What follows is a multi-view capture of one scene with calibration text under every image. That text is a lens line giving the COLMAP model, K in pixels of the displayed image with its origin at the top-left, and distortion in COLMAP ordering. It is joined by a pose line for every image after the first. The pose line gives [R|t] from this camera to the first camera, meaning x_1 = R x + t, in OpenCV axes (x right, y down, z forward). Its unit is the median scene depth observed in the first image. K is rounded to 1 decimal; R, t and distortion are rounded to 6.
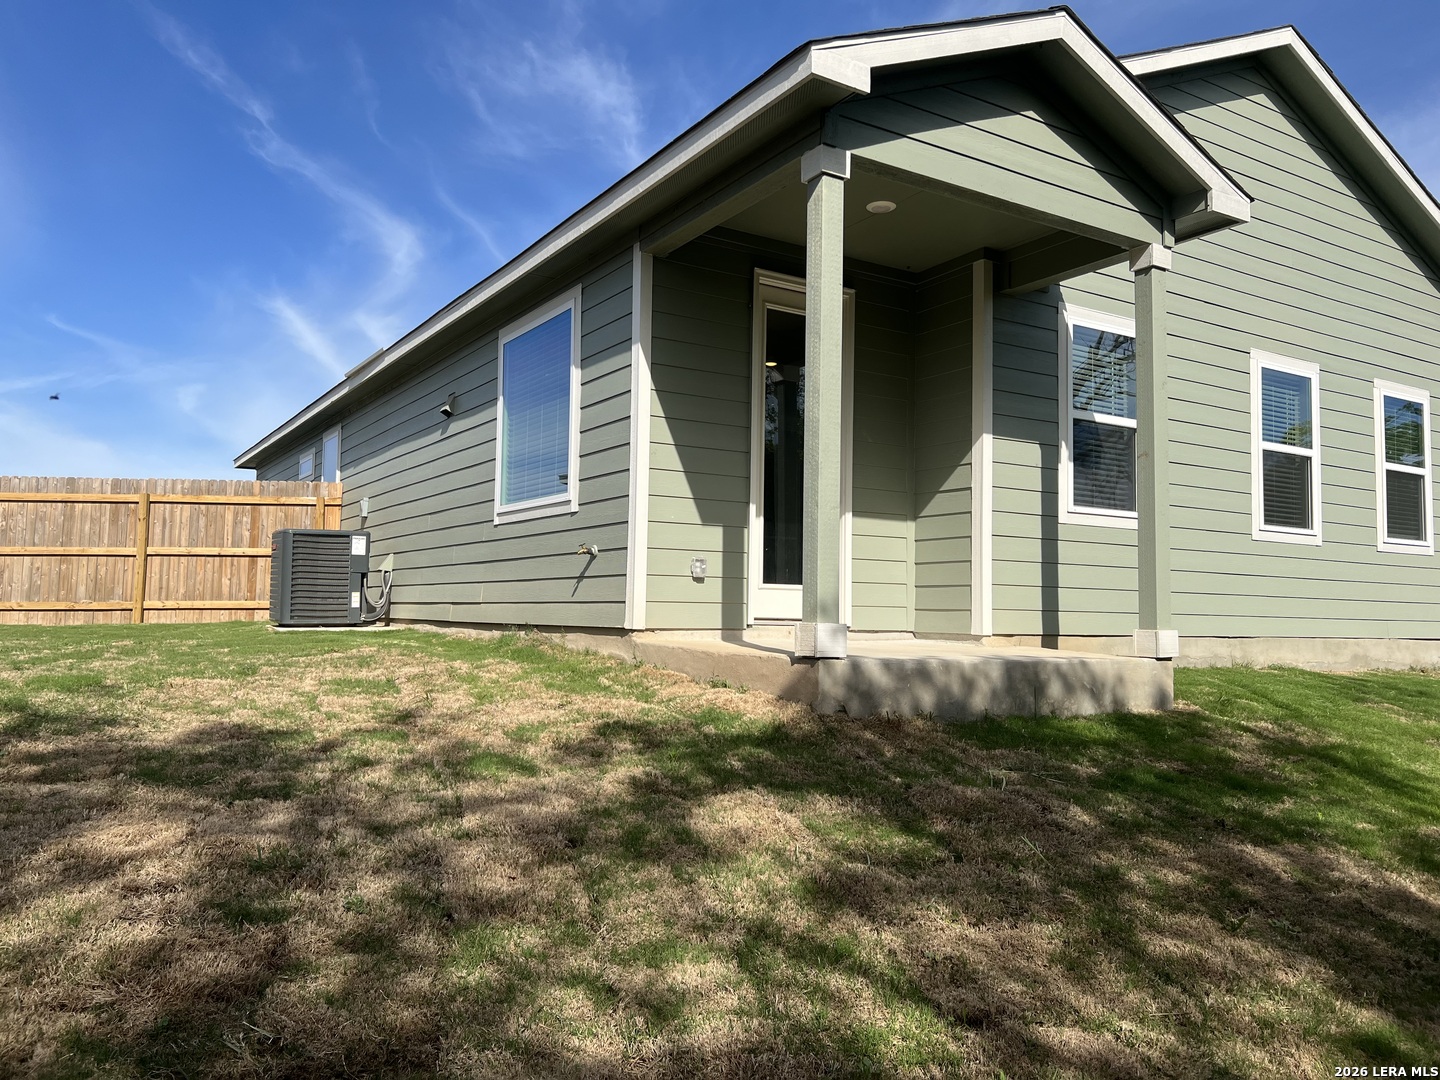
lens RADIAL K [[1086.0, 0, 720.0], [0, 1086.0, 540.0], [0, 0, 1]] dist [0.002326, -0.001416]
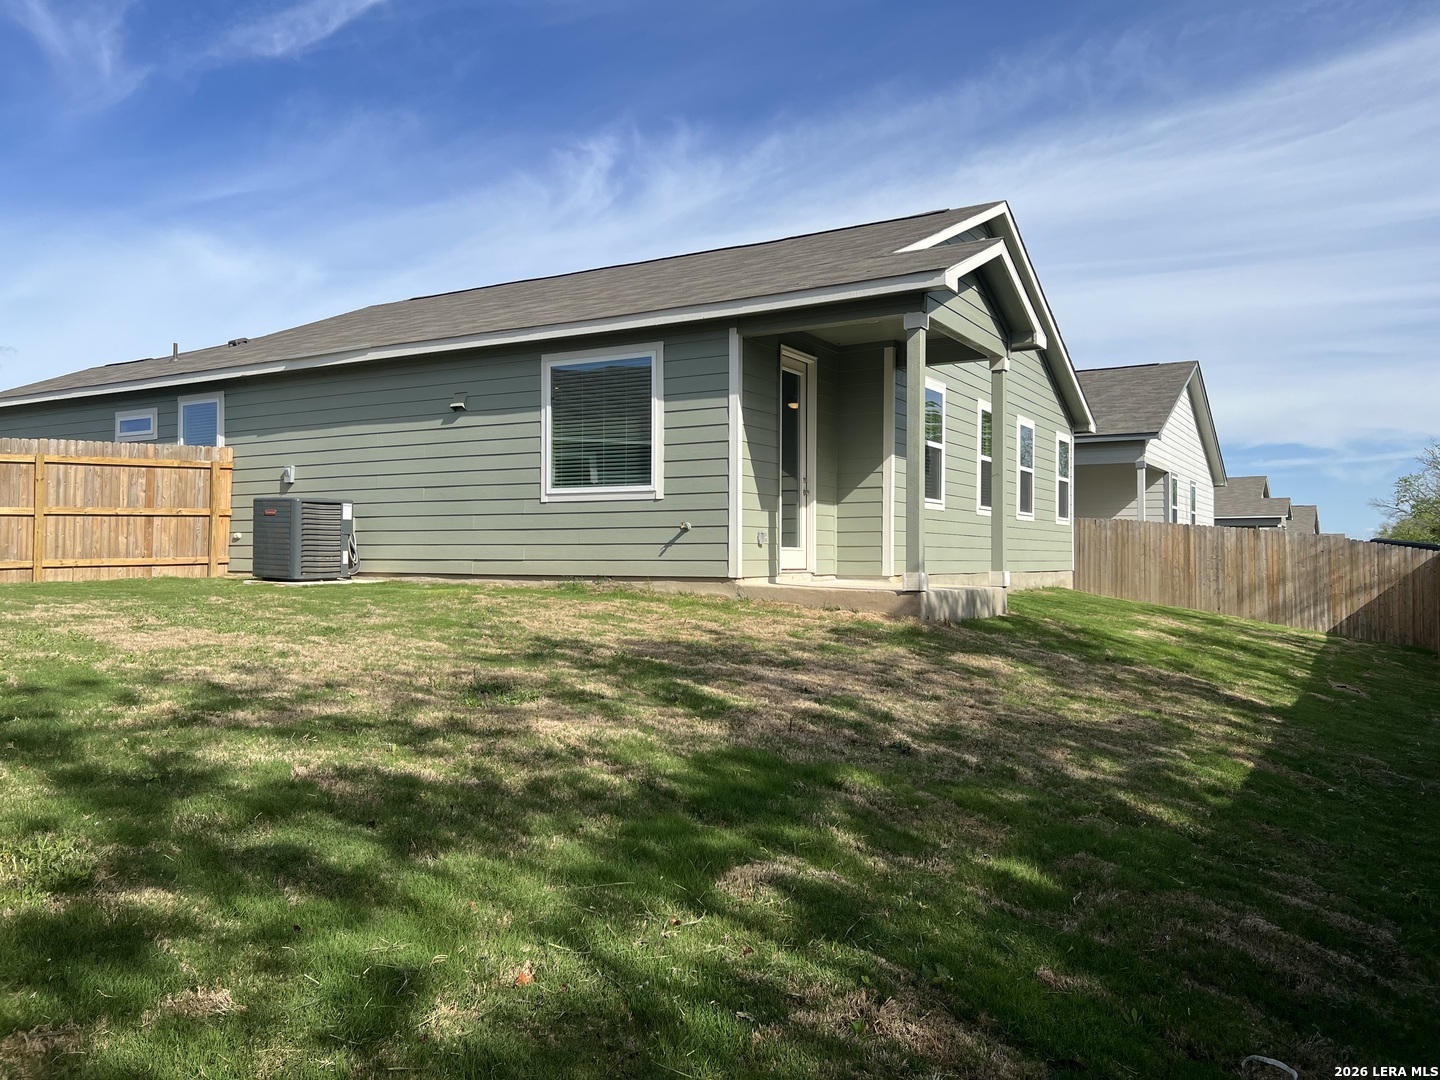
lens RADIAL K [[1086.0, 0, 720.0], [0, 1086.0, 540.0], [0, 0, 1]] dist [0.002326, -0.001416]
pose [[0.887935, -0.006323, 0.459926, -0.611341], [-0.020003, 0.998429, 0.052344, -0.040544], [-0.459534, -0.055678, 0.886413, -0.282823]]
